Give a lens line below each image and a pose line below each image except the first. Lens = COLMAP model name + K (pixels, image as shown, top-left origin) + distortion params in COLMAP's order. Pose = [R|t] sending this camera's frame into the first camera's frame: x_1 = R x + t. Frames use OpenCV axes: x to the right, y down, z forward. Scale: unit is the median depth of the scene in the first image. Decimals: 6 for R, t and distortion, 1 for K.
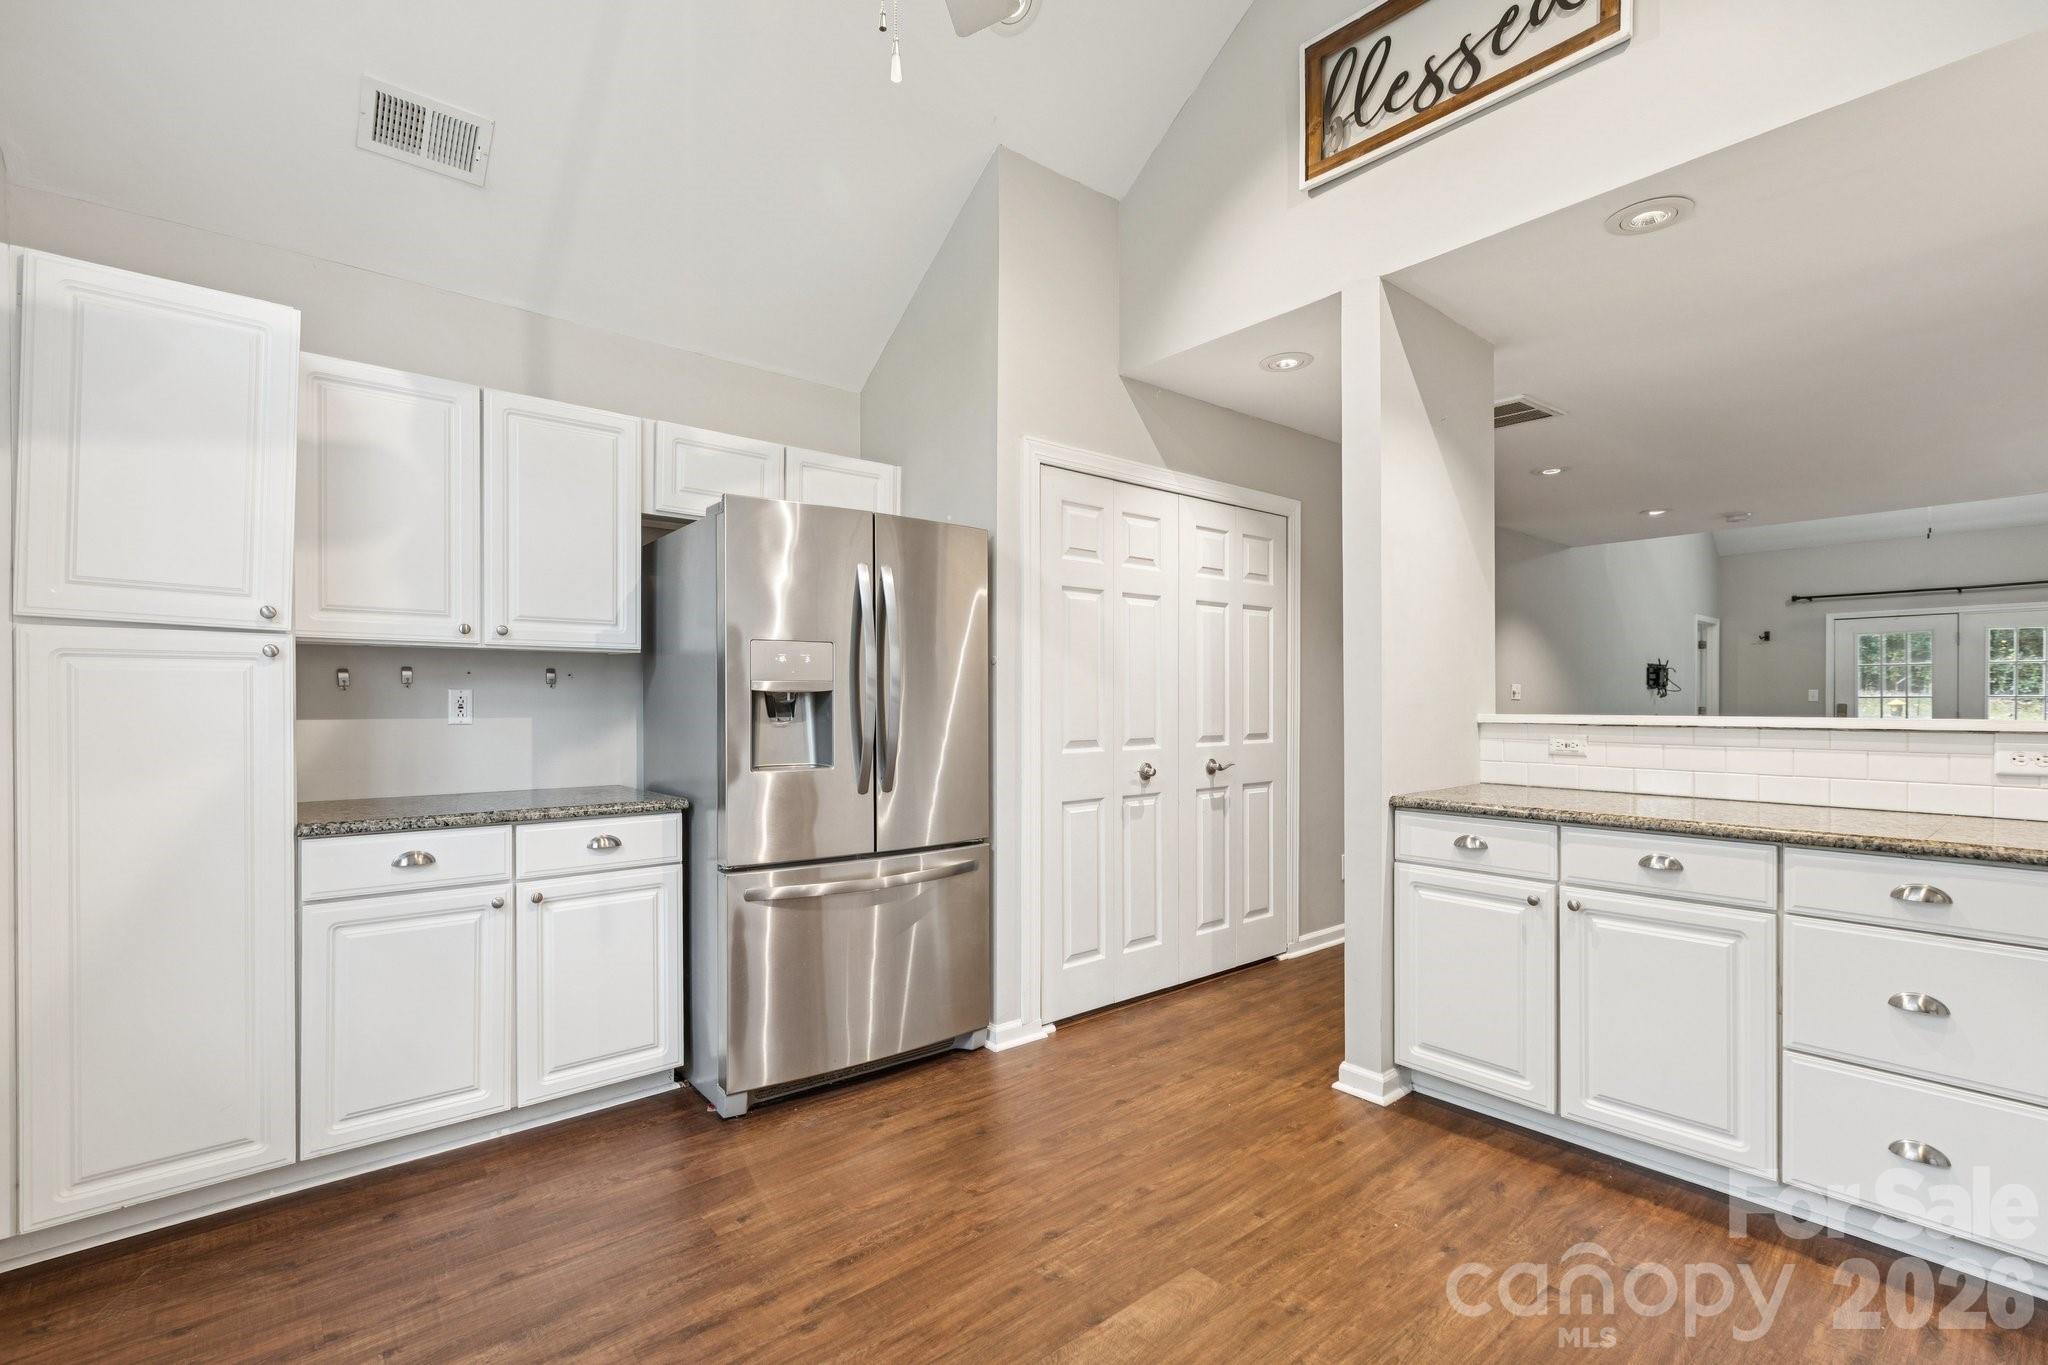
lens RADIAL K [[924.8, 0, 1009.6], [0, 924.8, 706.3], [0, 0, 1]] dist [0.002908, -0.000730]
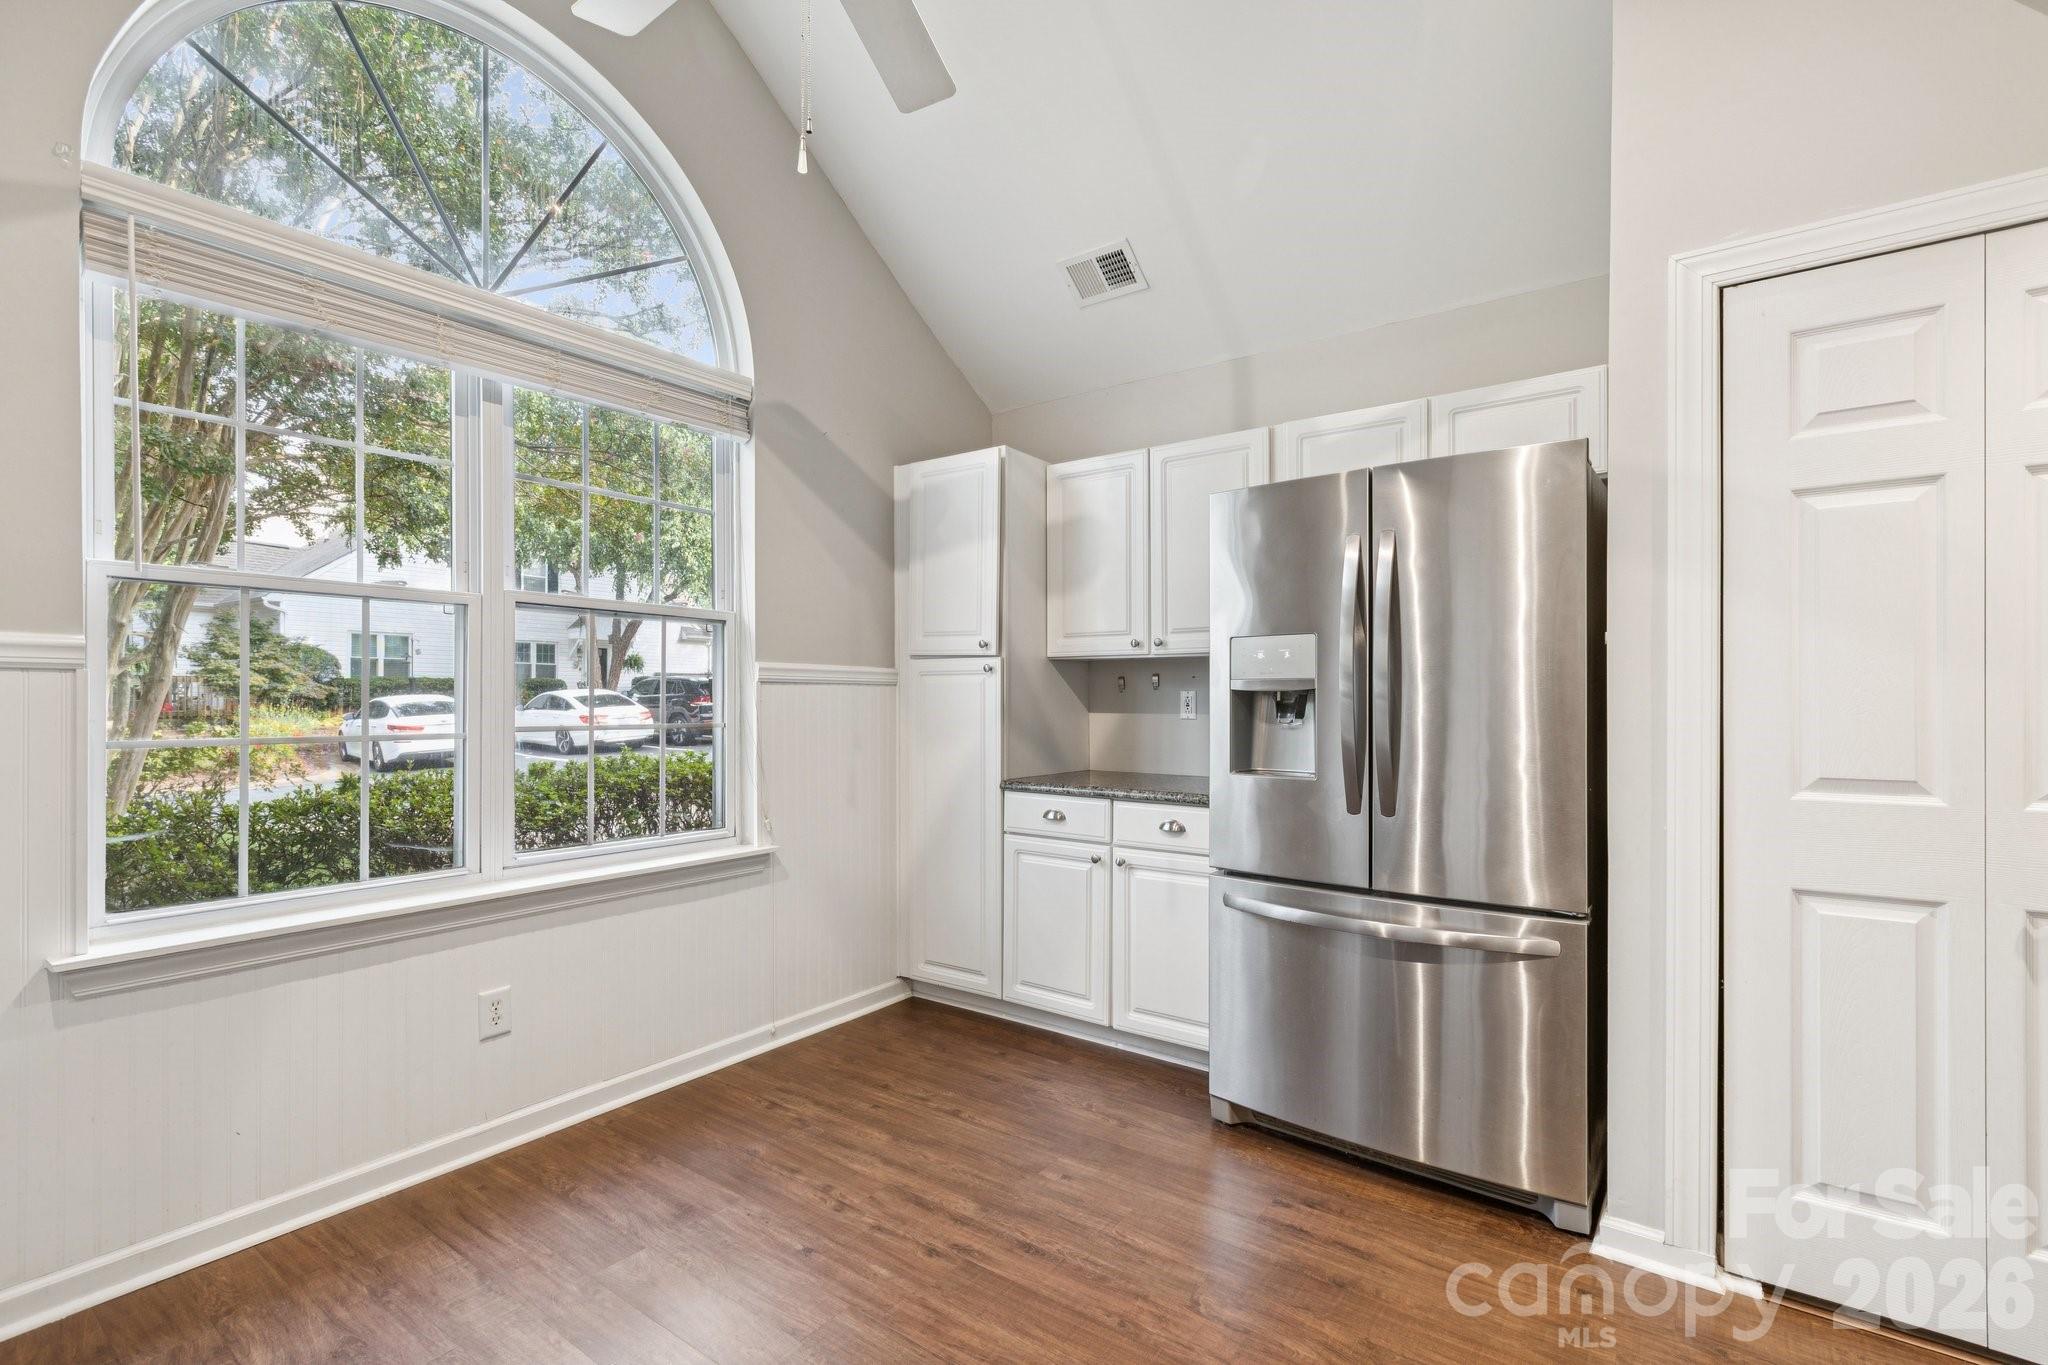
lens RADIAL K [[924.8, 0, 1036.9], [0, 924.8, 700.1], [0, 0, 1]] dist [0.002908, -0.000730]
pose [[0.242347, 0.001739, -0.970188, 0.614547], [-0.007936, 0.999968, -0.000190, -0.004402], [0.970157, 0.007746, 0.242353, 0.568717]]
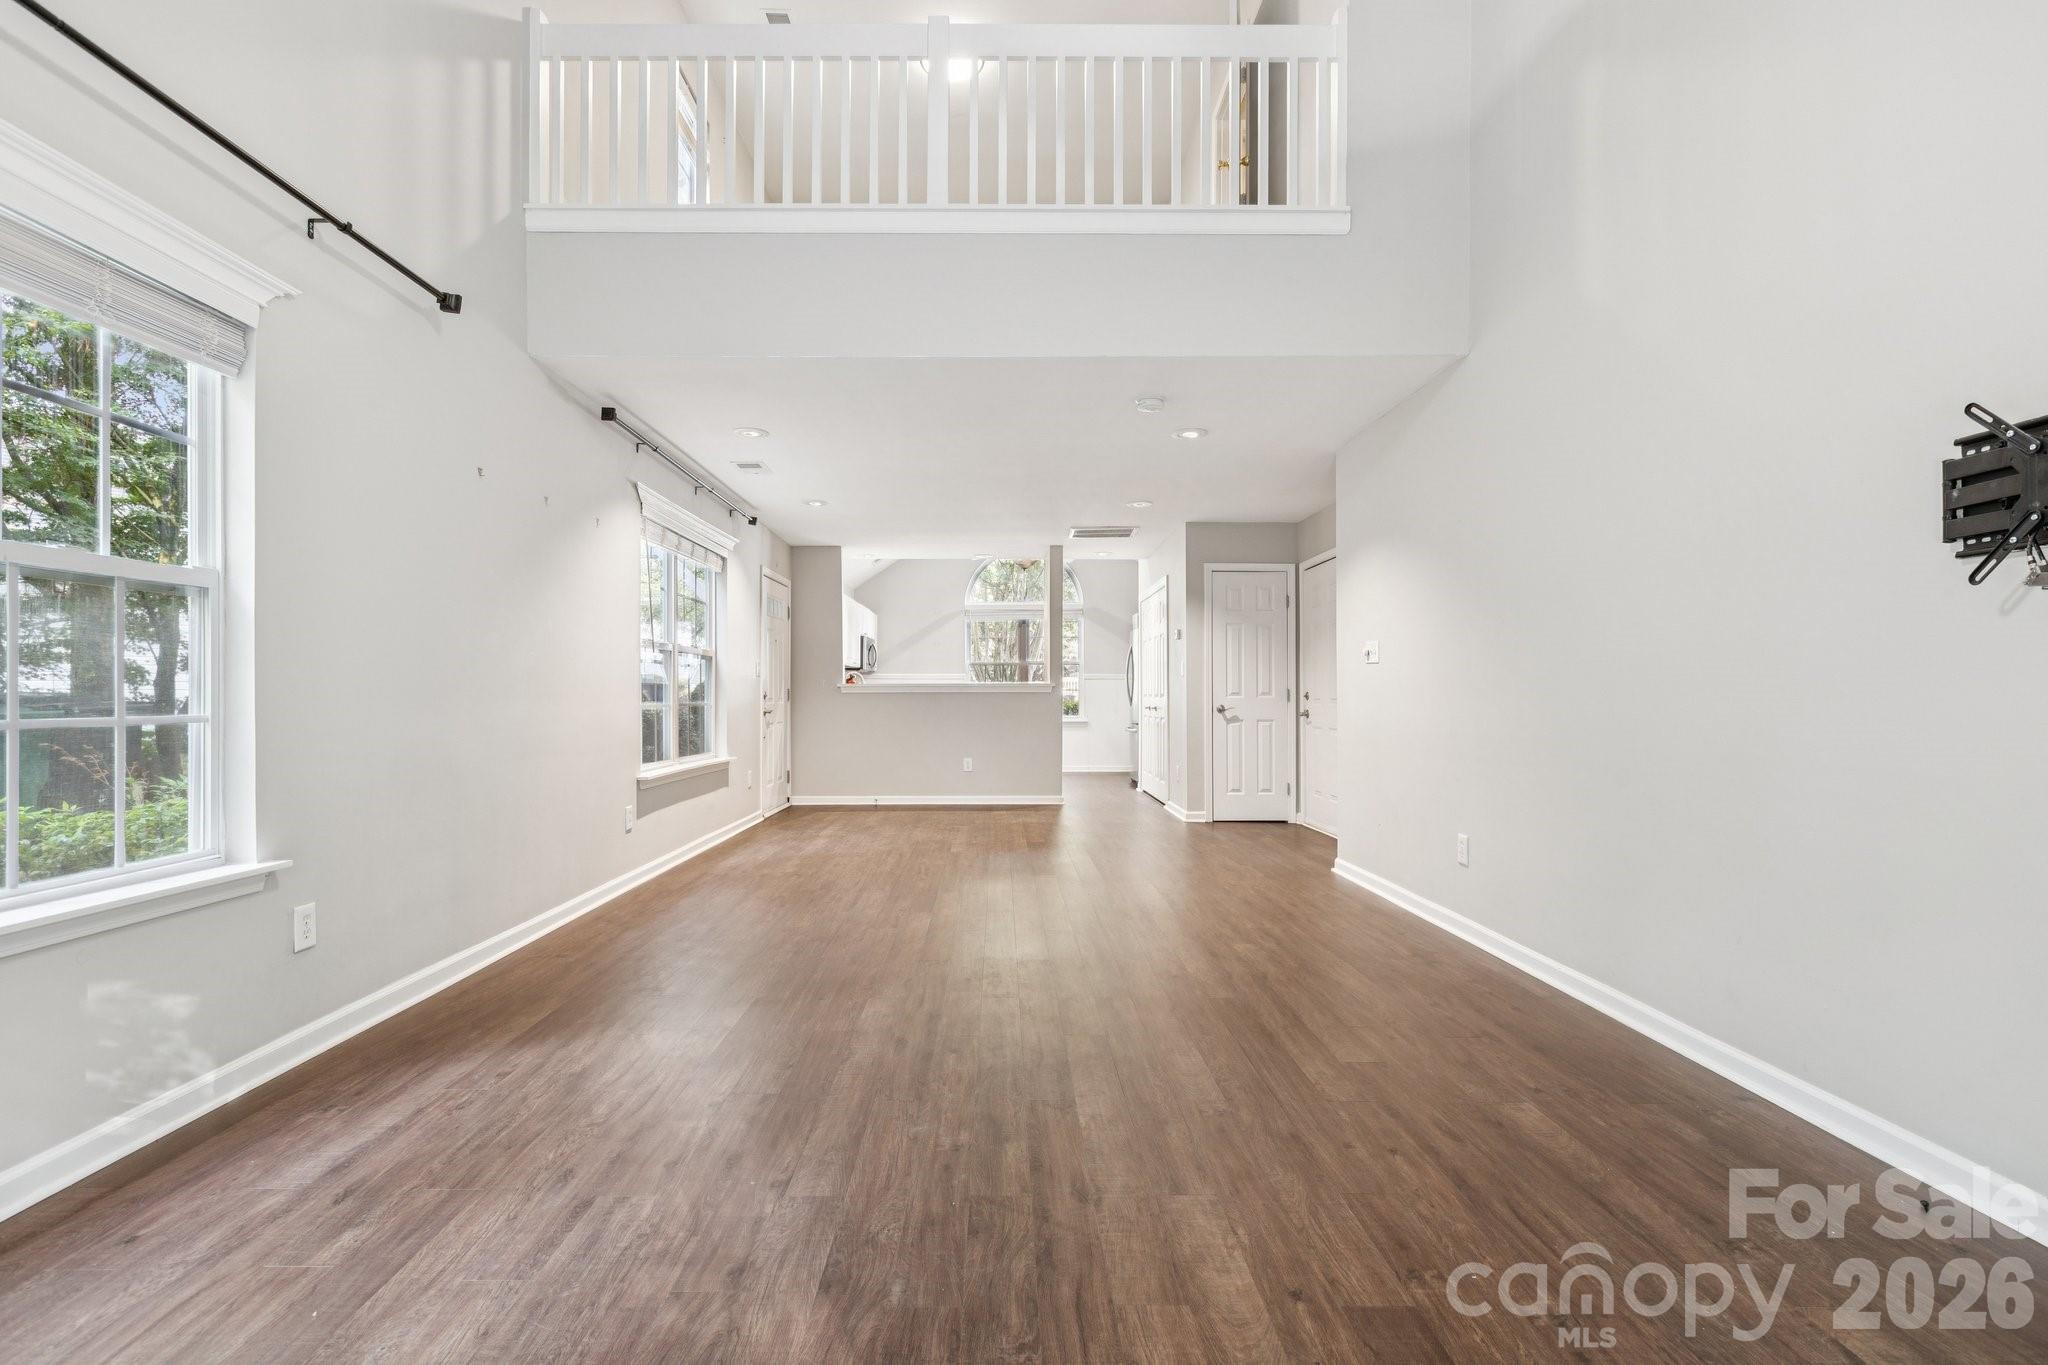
lens RADIAL K [[924.8, 0, 980.5], [0, 924.8, 689.6], [0, 0, 1]] dist [0.002908, -0.000730]
pose [[-0.661279, -0.007351, -0.750104, 3.315083], [-0.007083, 0.999969, -0.003555, 0.047526], [0.750107, 0.002962, -0.661310, 3.251510]]
